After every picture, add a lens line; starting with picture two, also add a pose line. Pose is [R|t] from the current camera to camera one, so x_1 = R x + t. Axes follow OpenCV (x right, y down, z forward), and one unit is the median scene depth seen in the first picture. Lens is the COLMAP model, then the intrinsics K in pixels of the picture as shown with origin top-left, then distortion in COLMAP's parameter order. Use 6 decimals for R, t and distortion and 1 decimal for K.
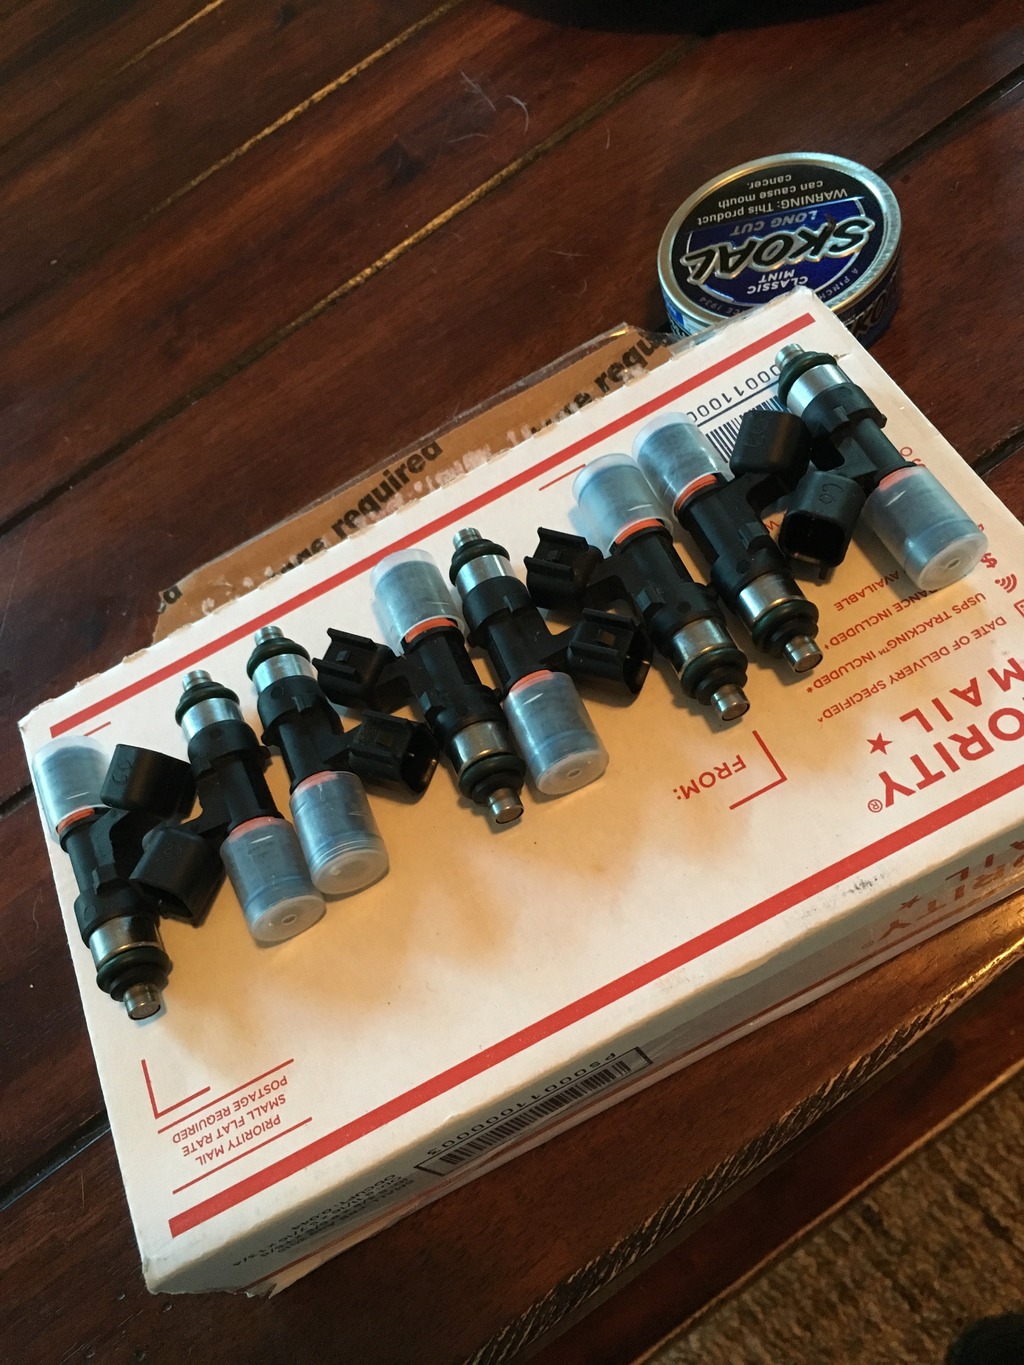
lens RADIAL K [[1160.2, 0, 515.8], [0, 1160.2, 688.2], [0, 0, 1]] dist [0.042441, -0.033099]
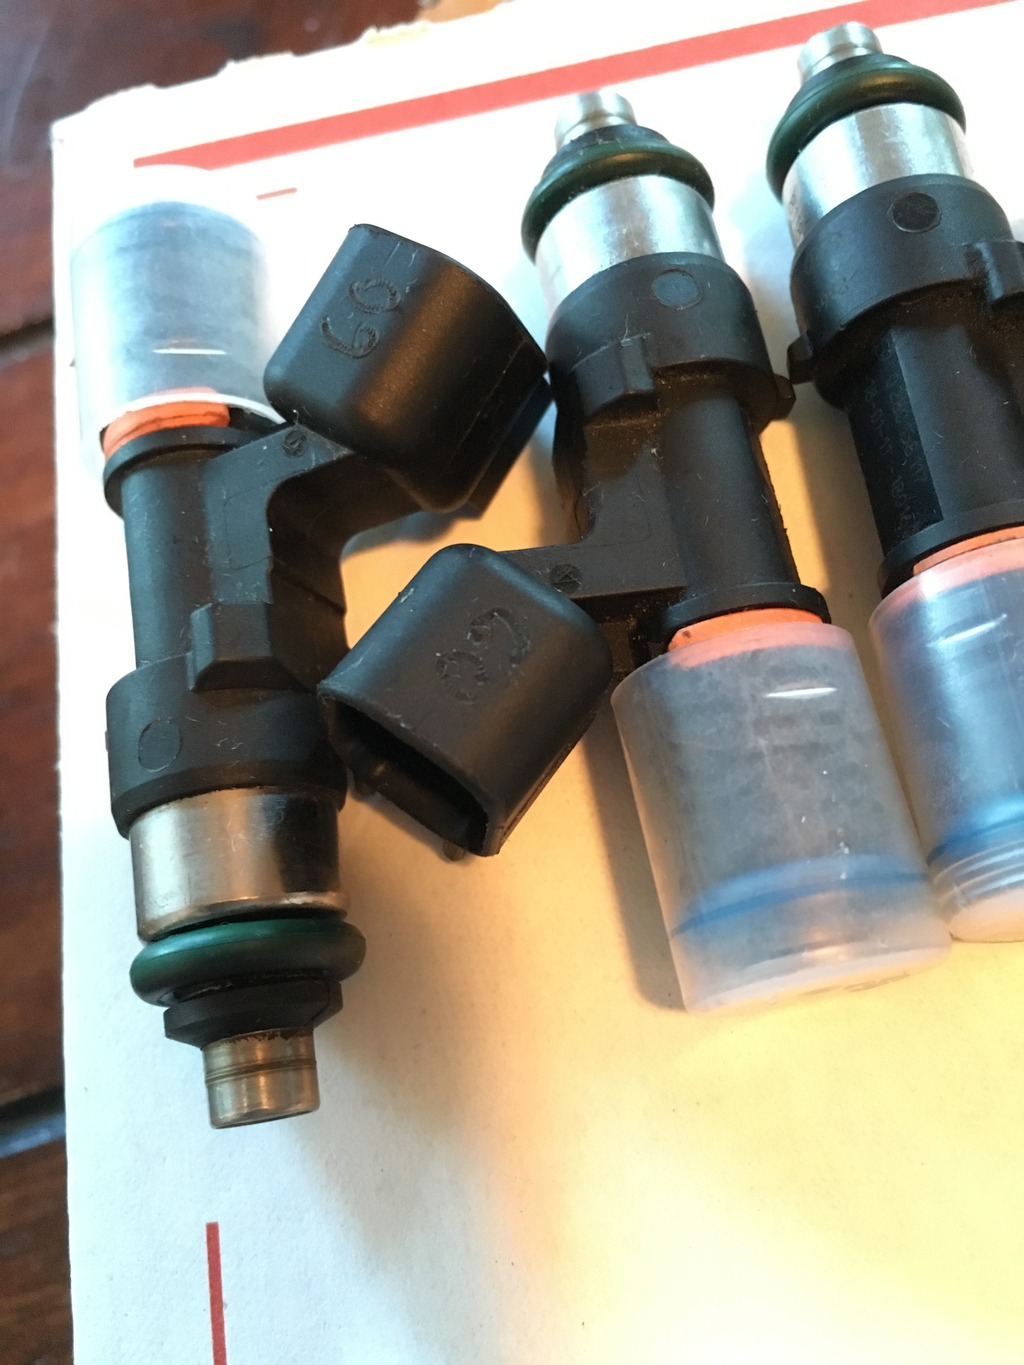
lens RADIAL K [[1160.2, 0, 507.2], [0, 1160.2, 678.5], [0, 0, 1]] dist [0.042441, -0.033099]
pose [[0.955265, 0.294709, 0.024820, -0.282262], [-0.293225, 0.932812, 0.209478, 0.085283], [0.038583, -0.207384, 0.977498, 0.692280]]
